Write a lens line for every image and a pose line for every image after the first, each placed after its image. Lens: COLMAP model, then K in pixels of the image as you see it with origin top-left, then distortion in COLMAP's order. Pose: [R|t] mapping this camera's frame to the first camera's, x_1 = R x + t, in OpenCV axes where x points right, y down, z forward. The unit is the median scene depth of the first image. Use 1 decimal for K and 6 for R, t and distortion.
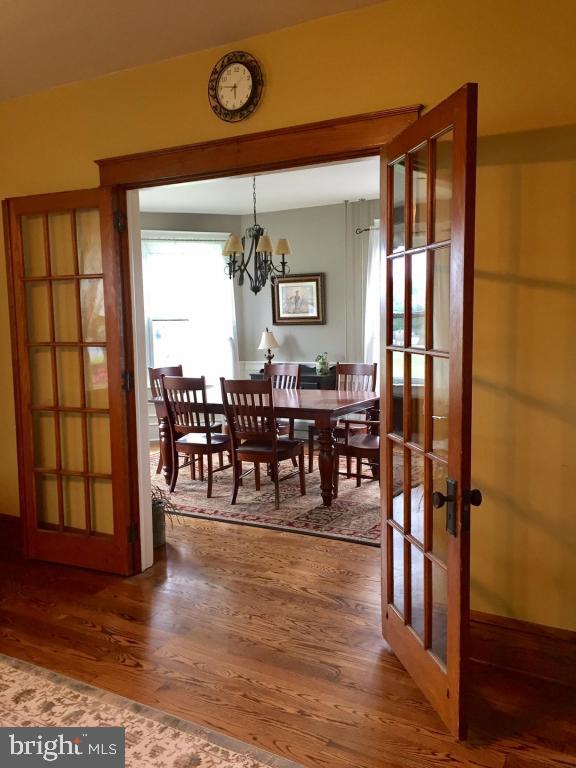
lens RADIAL K [[661.2, 0, 287.7], [0, 661.2, 384.8], [0, 0, 1]] dist [0.078980, -0.035870]
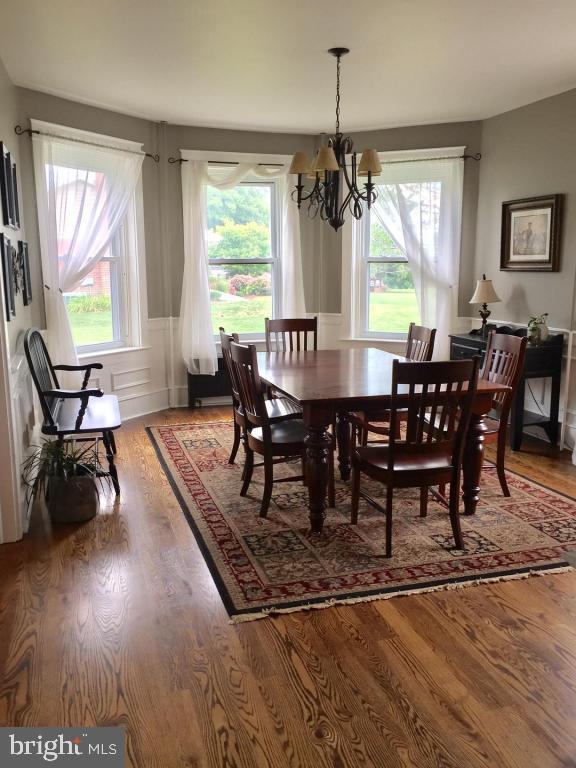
lens RADIAL K [[661.2, 0, 286.0], [0, 661.2, 380.6], [0, 0, 1]] dist [0.078980, -0.035870]
pose [[0.736498, 0.138592, -0.662090, 0.327217], [-0.079720, 0.989749, 0.118500, -0.040622], [0.671726, -0.034493, 0.739996, 0.304574]]
